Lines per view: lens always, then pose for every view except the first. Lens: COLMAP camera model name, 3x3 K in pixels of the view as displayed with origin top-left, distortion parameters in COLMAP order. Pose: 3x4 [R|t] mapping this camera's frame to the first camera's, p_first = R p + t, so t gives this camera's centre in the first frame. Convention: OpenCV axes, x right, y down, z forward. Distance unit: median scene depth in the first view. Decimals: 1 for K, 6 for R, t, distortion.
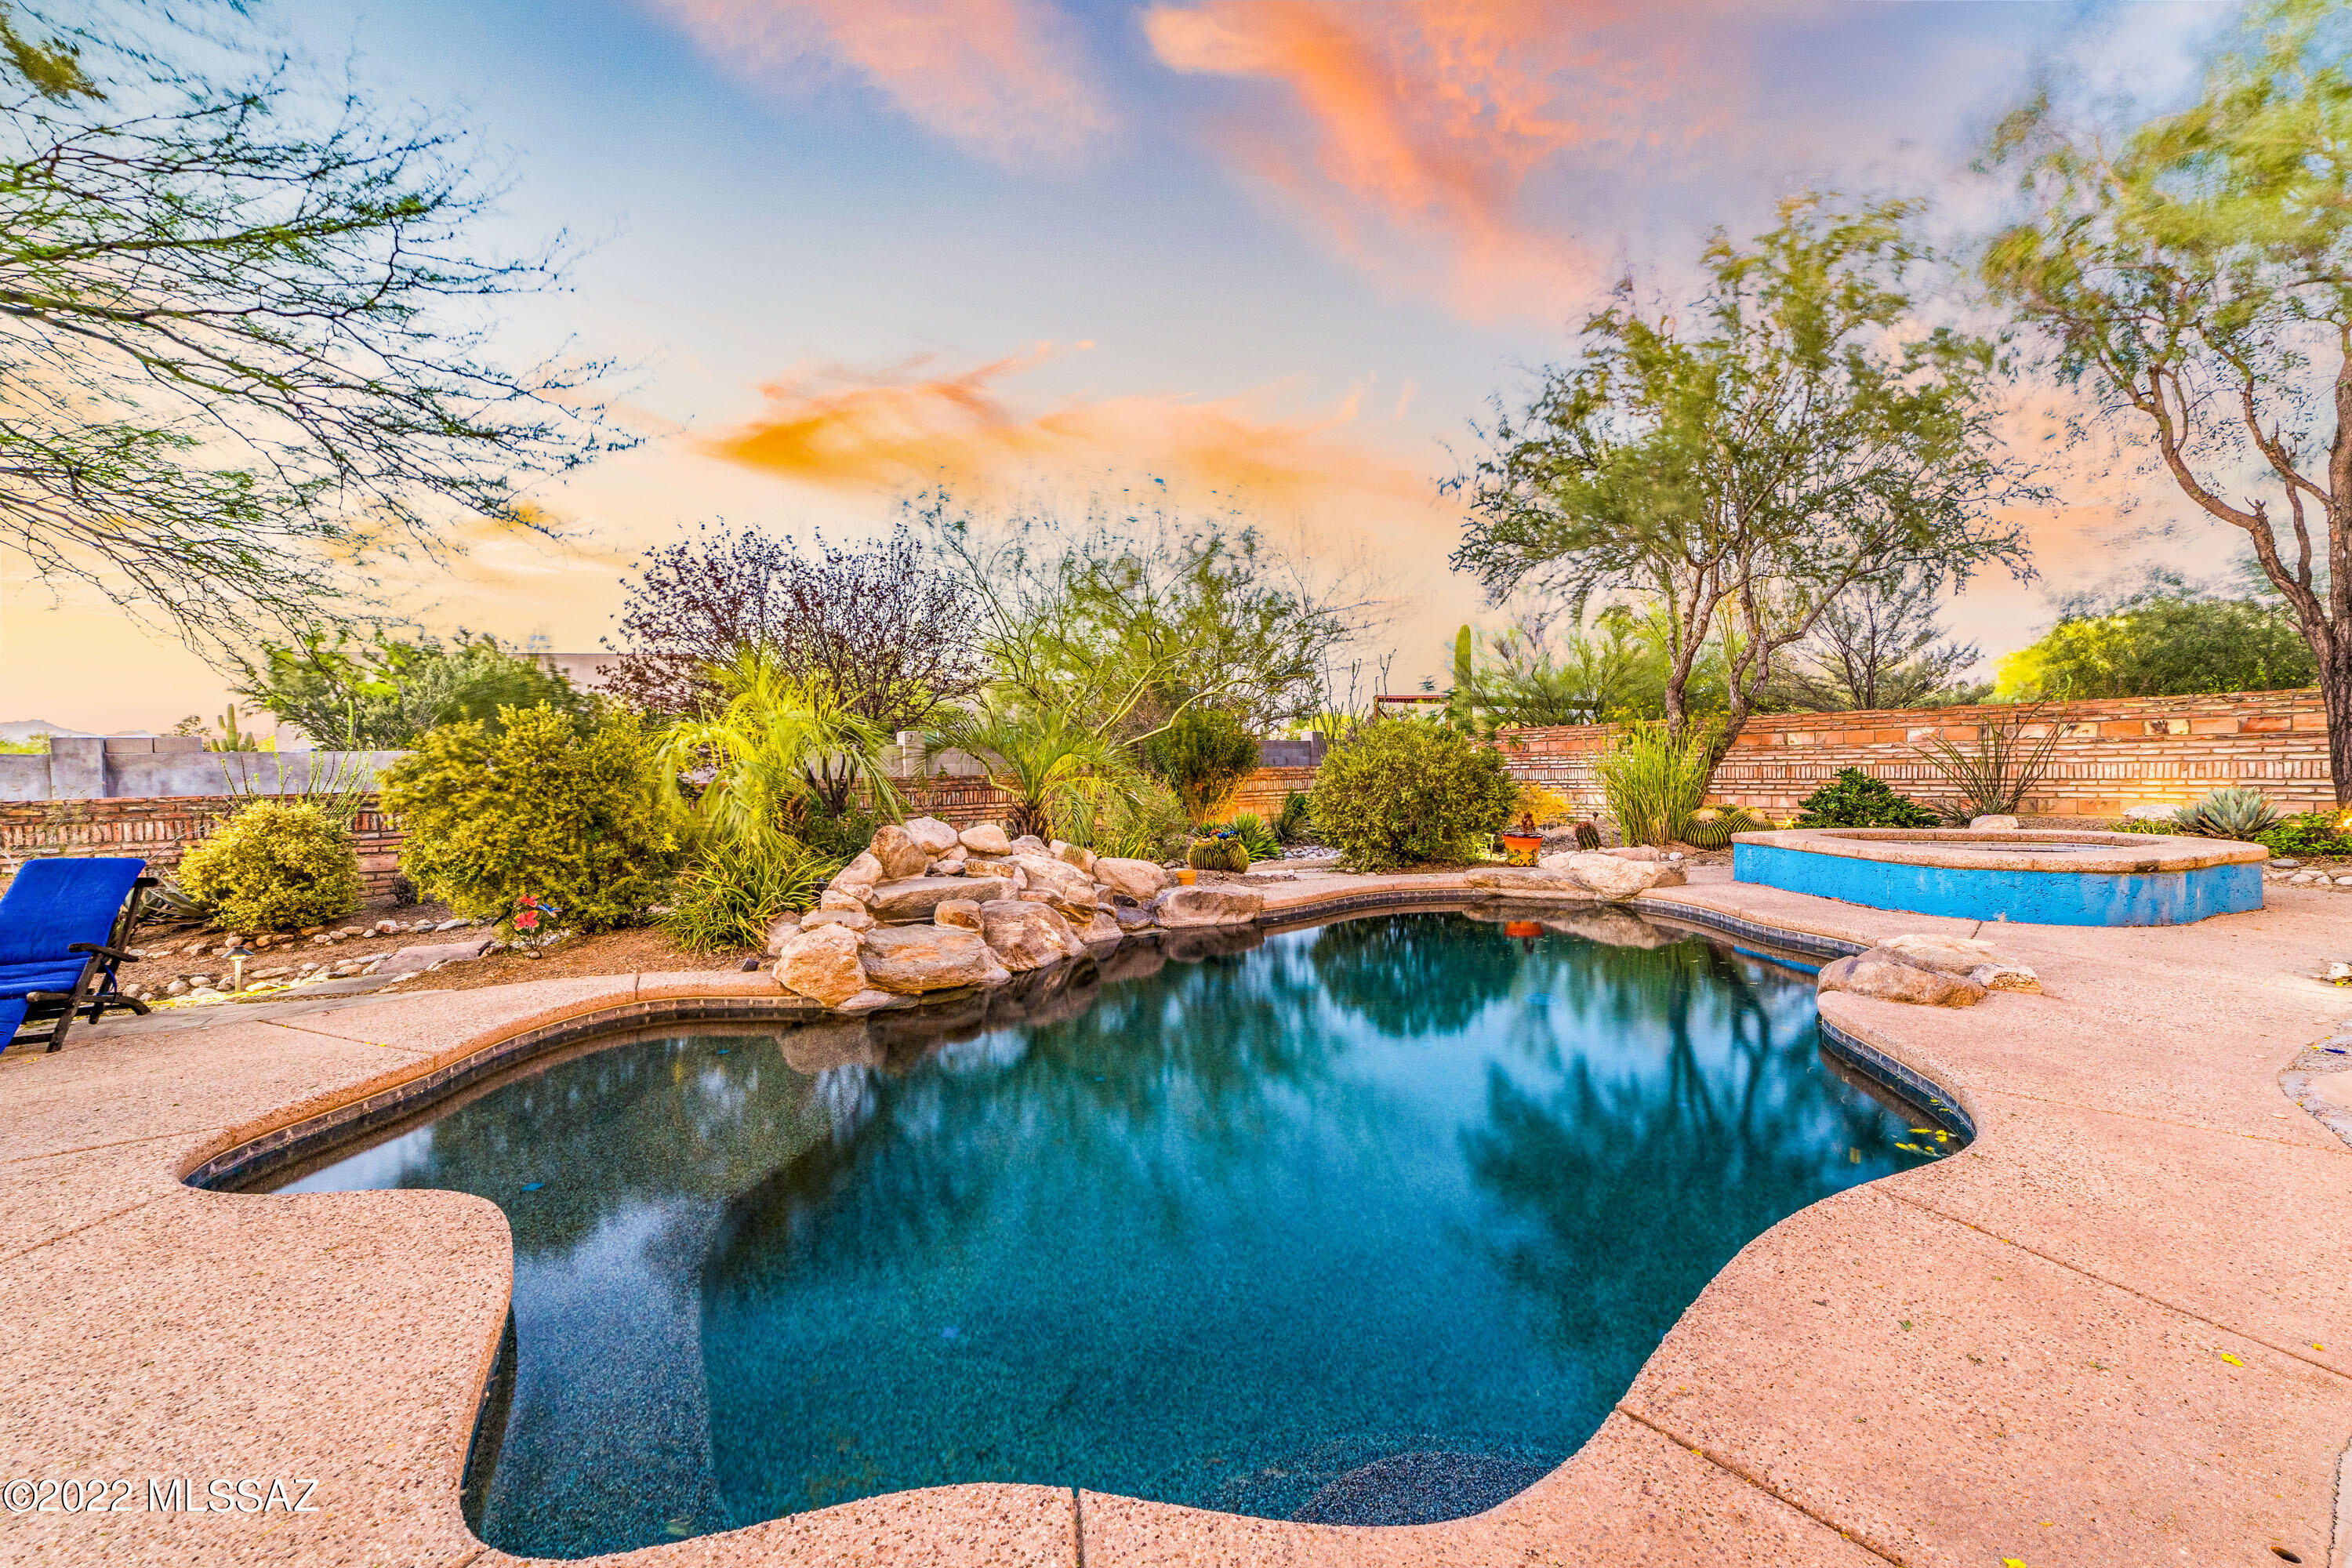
lens RADIAL K [[965.4, 0, 1175.8], [0, 965.4, 776.3], [0, 0, 1]] dist [-0.001069, -0.000056]
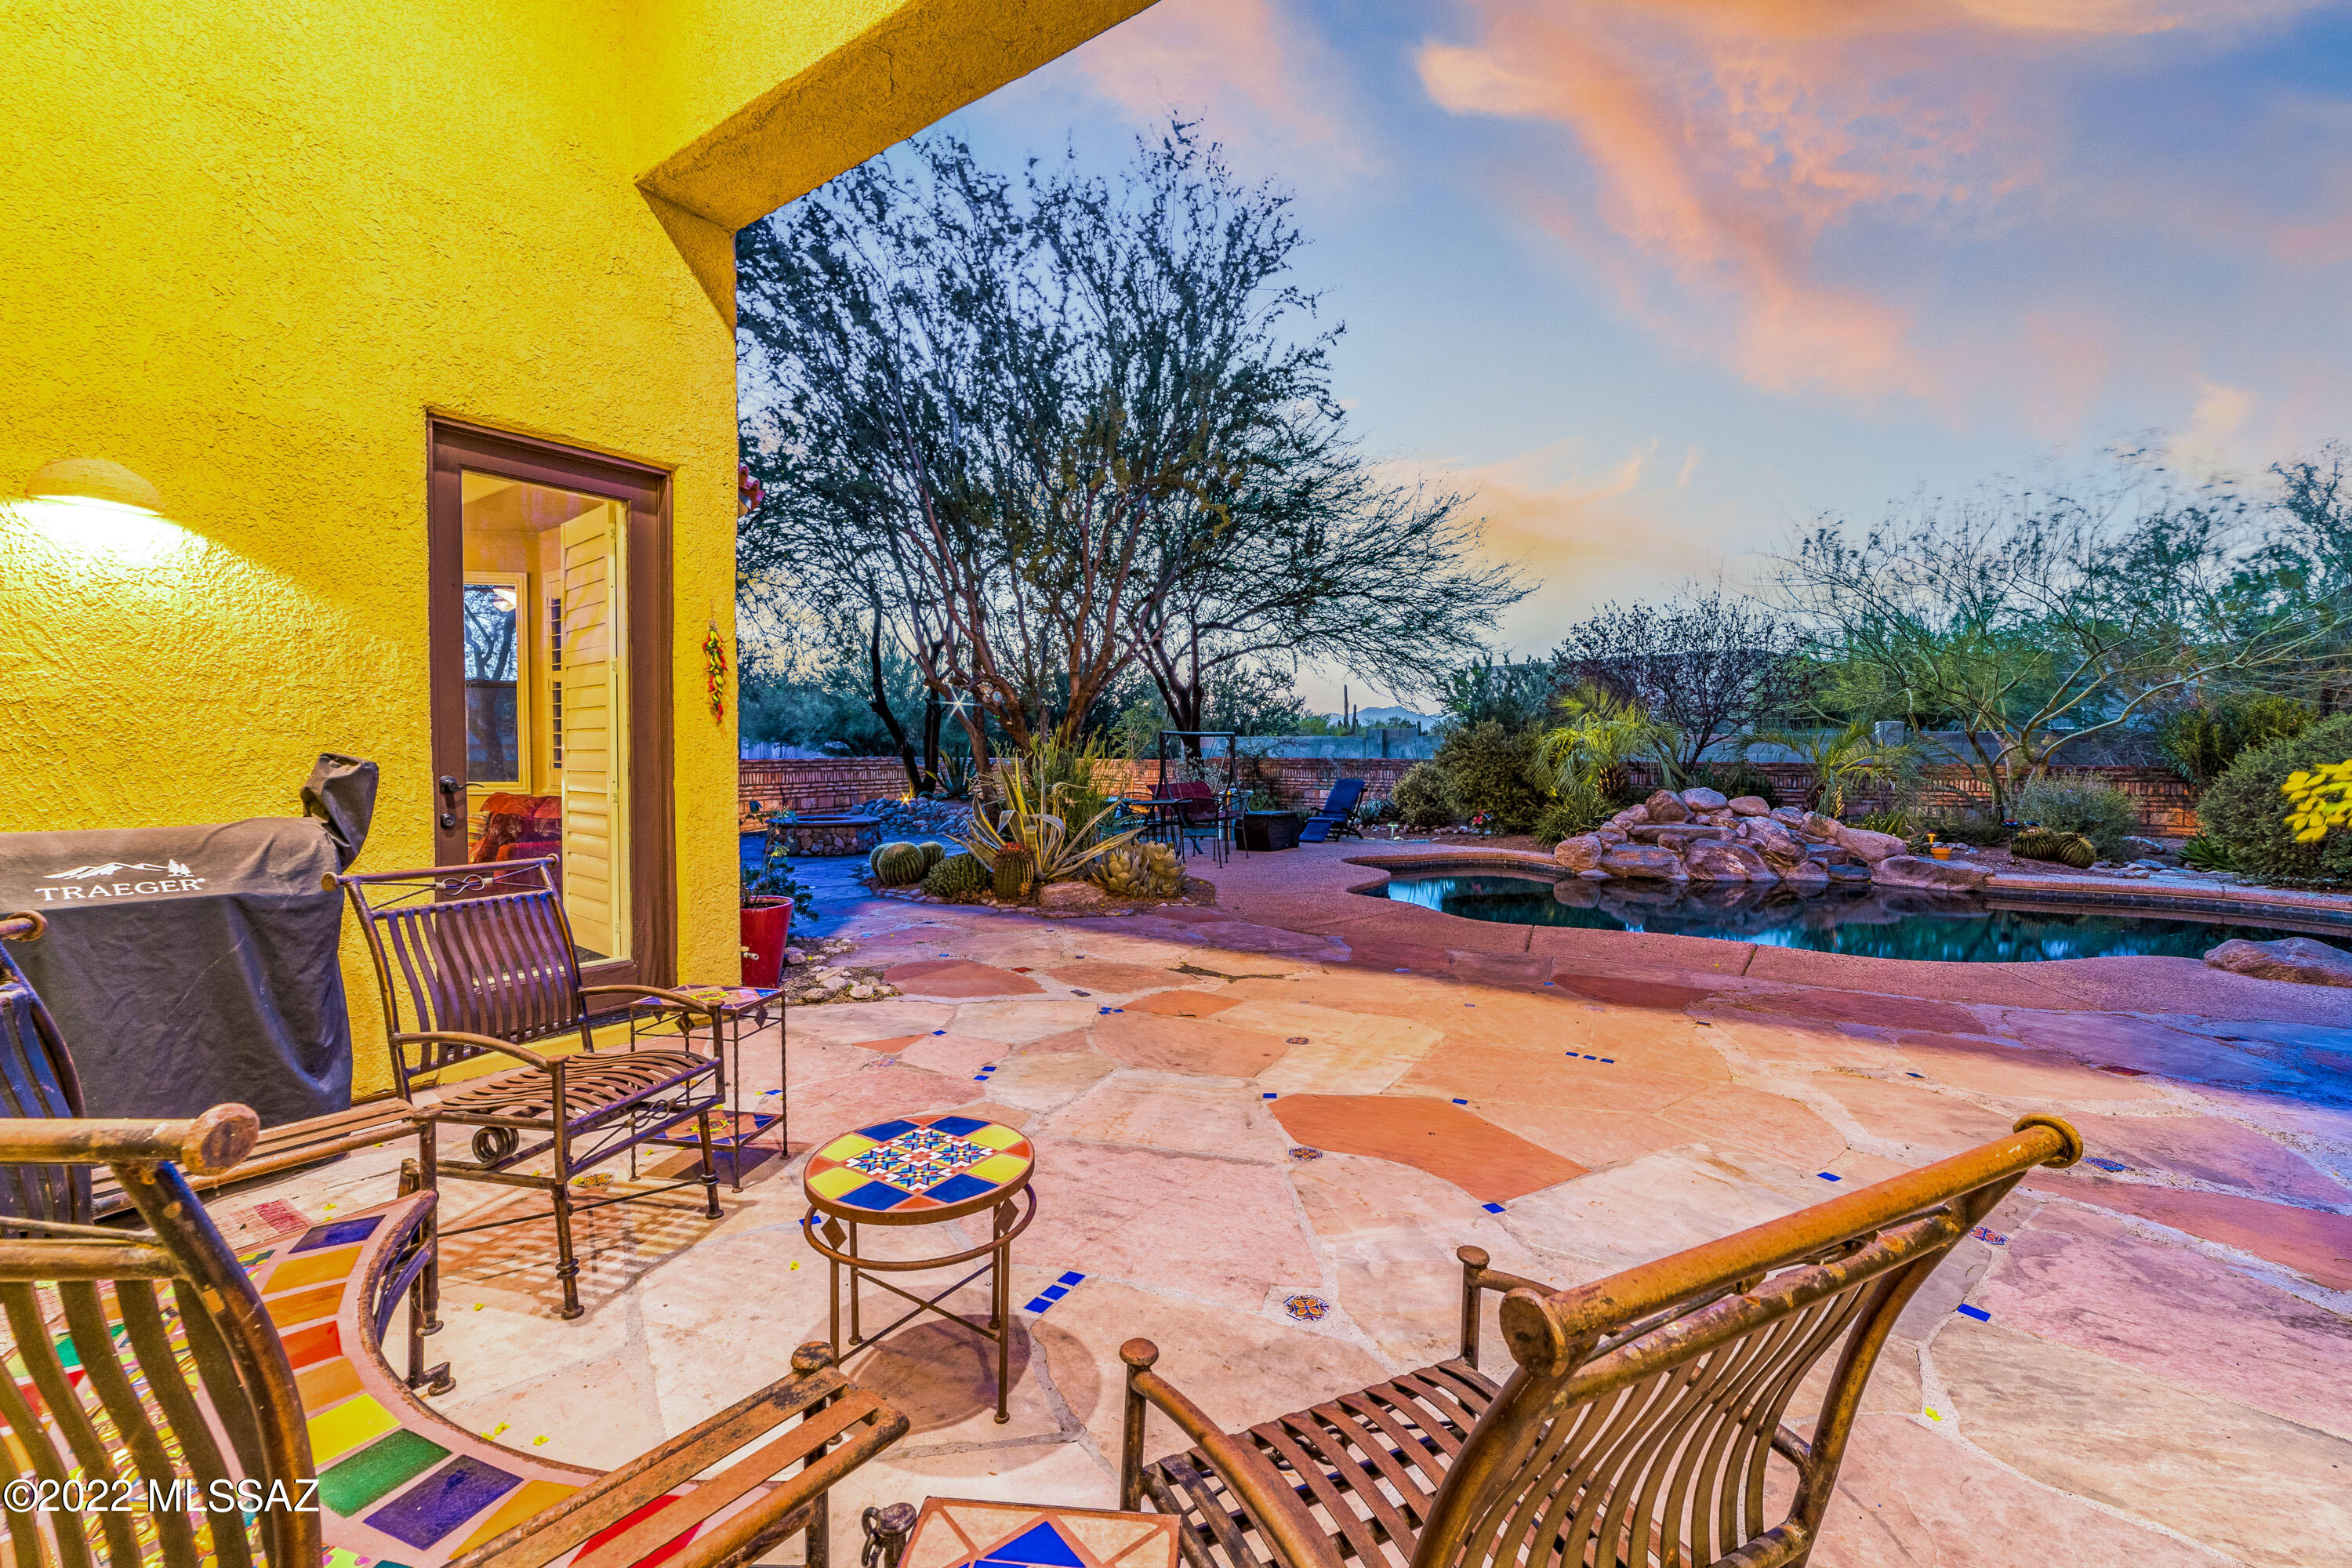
lens RADIAL K [[965.4, 0, 1175.8], [0, 965.4, 783.7], [0, 0, 1]] dist [-0.001069, -0.000056]
pose [[0.460567, 0.057497, -0.885761, 0.706655], [-0.031024, 0.998333, 0.048673, -0.014214], [0.887083, 0.005063, 0.461583, -0.463226]]
